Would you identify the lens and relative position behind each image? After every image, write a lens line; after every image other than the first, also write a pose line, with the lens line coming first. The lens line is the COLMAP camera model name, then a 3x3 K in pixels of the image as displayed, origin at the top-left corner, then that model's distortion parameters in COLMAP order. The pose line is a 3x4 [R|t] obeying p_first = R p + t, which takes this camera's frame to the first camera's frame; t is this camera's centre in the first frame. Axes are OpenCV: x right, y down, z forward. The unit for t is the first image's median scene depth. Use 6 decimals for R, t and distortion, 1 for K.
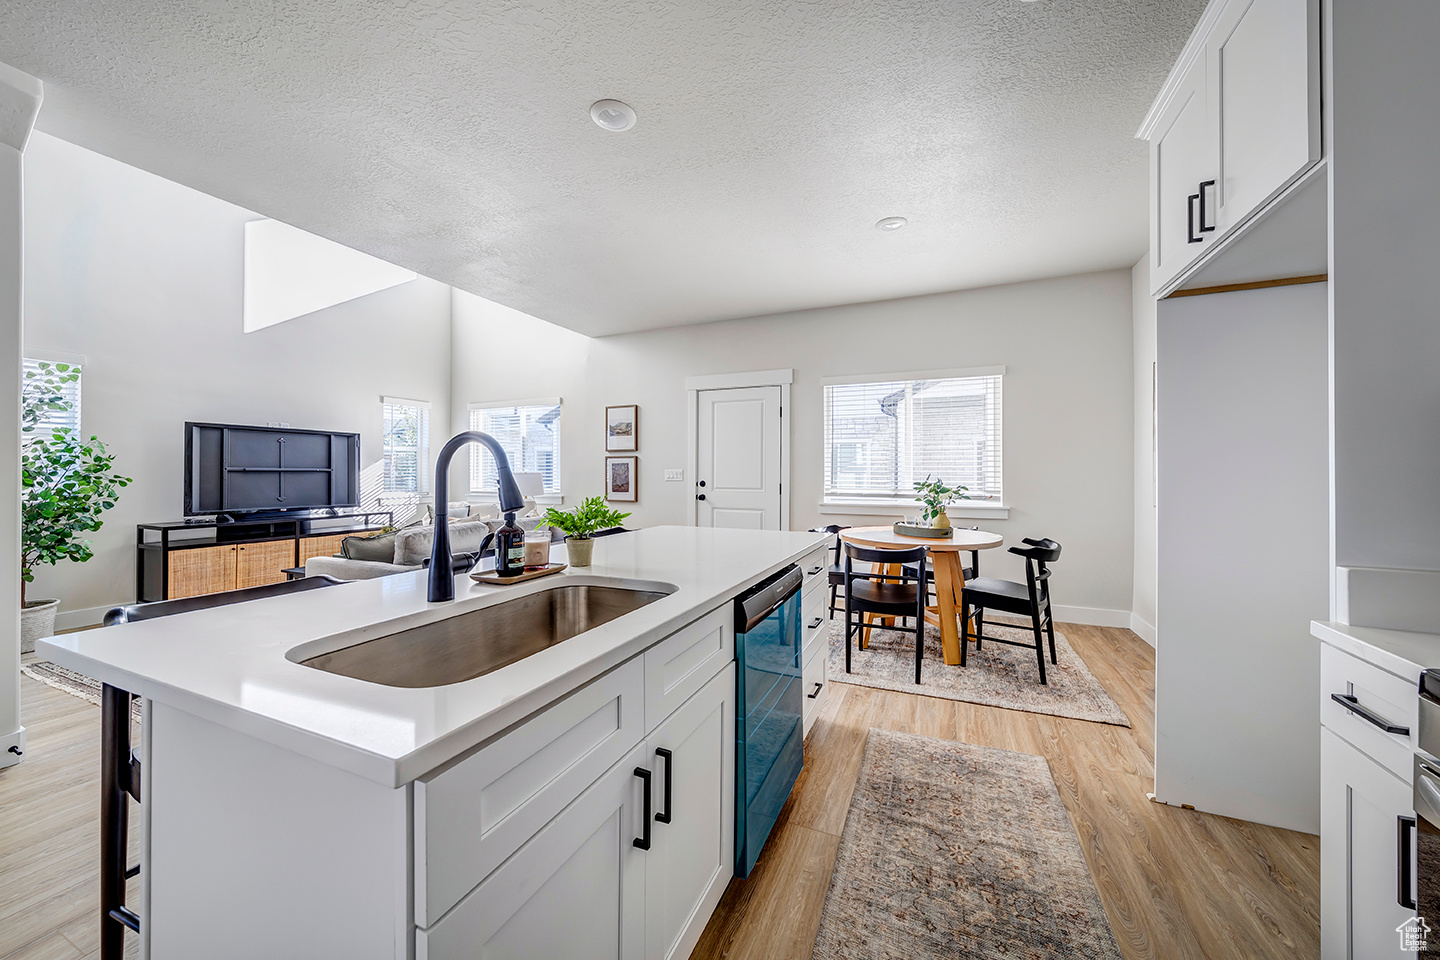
lens RADIAL K [[511.8, 0, 728.8], [0, 511.8, 474.9], [0, 0, 1]] dist [0.005800, -0.000428]
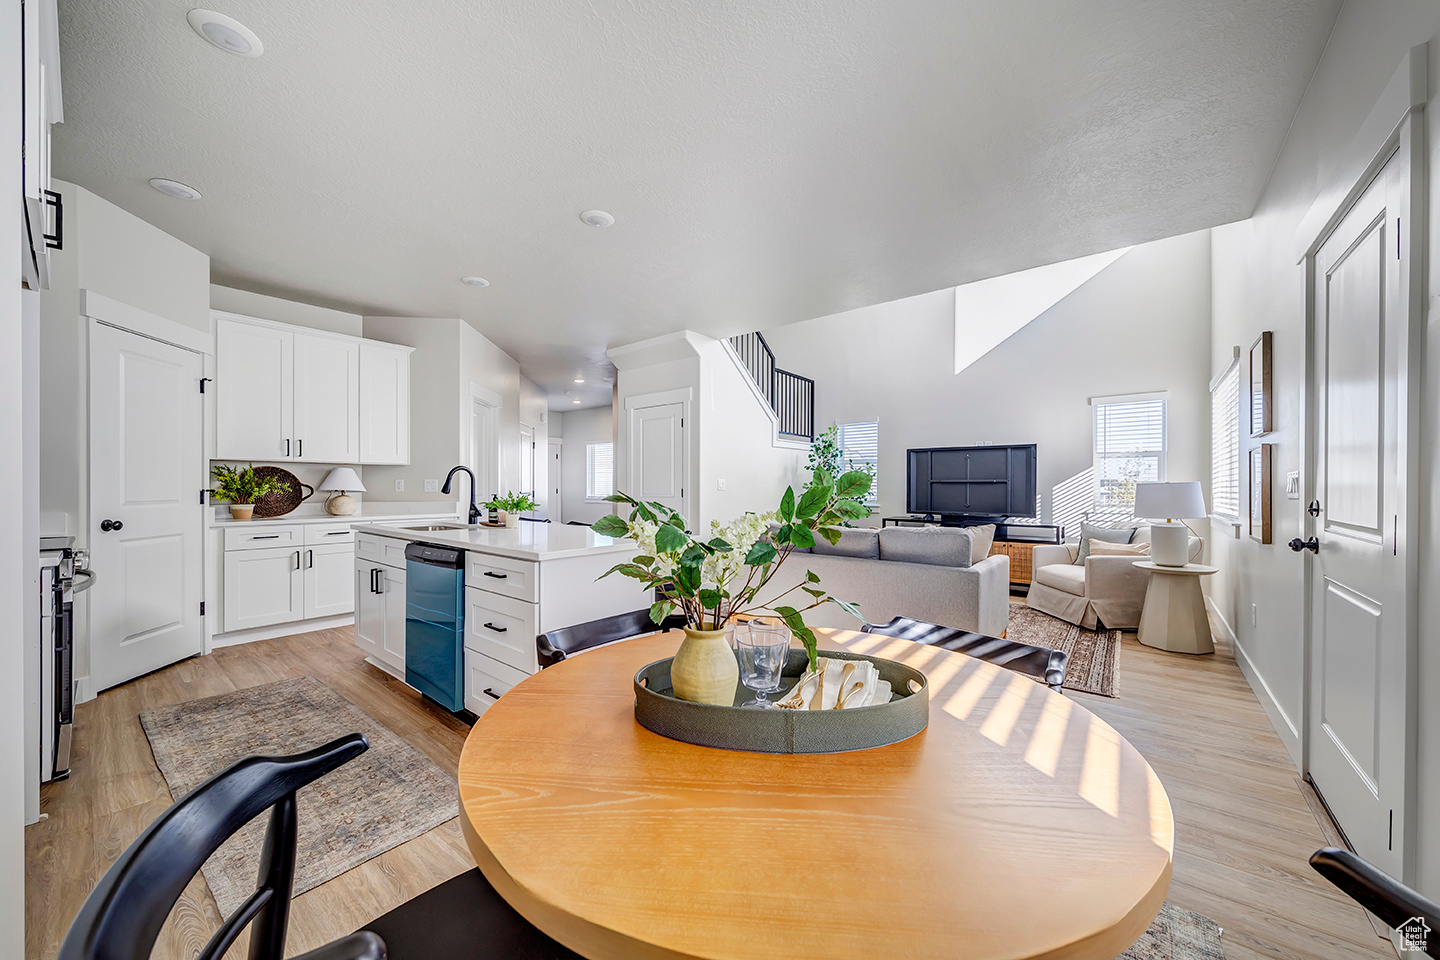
lens RADIAL K [[511.8, 0, 711.2], [0, 511.8, 484.7], [0, 0, 1]] dist [0.005800, -0.000428]
pose [[-0.272358, -0.002378, -0.962193, 1.109897], [-0.006698, 0.999977, -0.000576, 0.008478], [0.962173, 0.006288, -0.272367, 1.820642]]
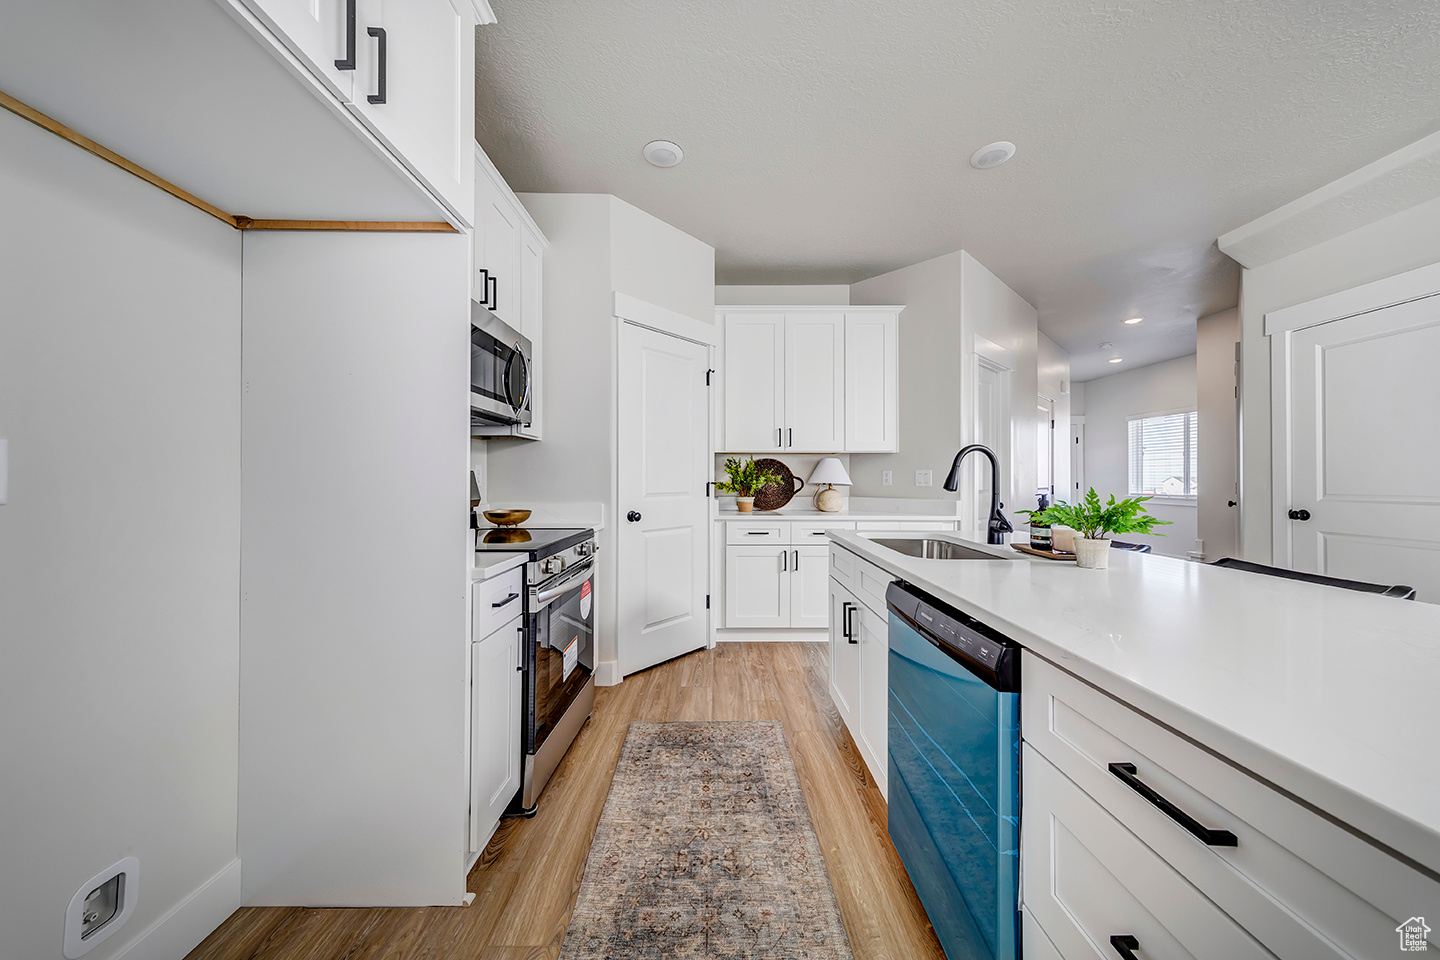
lens RADIAL K [[511.8, 0, 715.0], [0, 511.8, 476.8], [0, 0, 1]] dist [0.005800, -0.000428]
pose [[-0.915590, -0.002513, -0.402106, 0.557627], [-0.003867, 0.999989, 0.002557, 0.013881], [0.402095, 0.003897, -0.915589, 1.260233]]
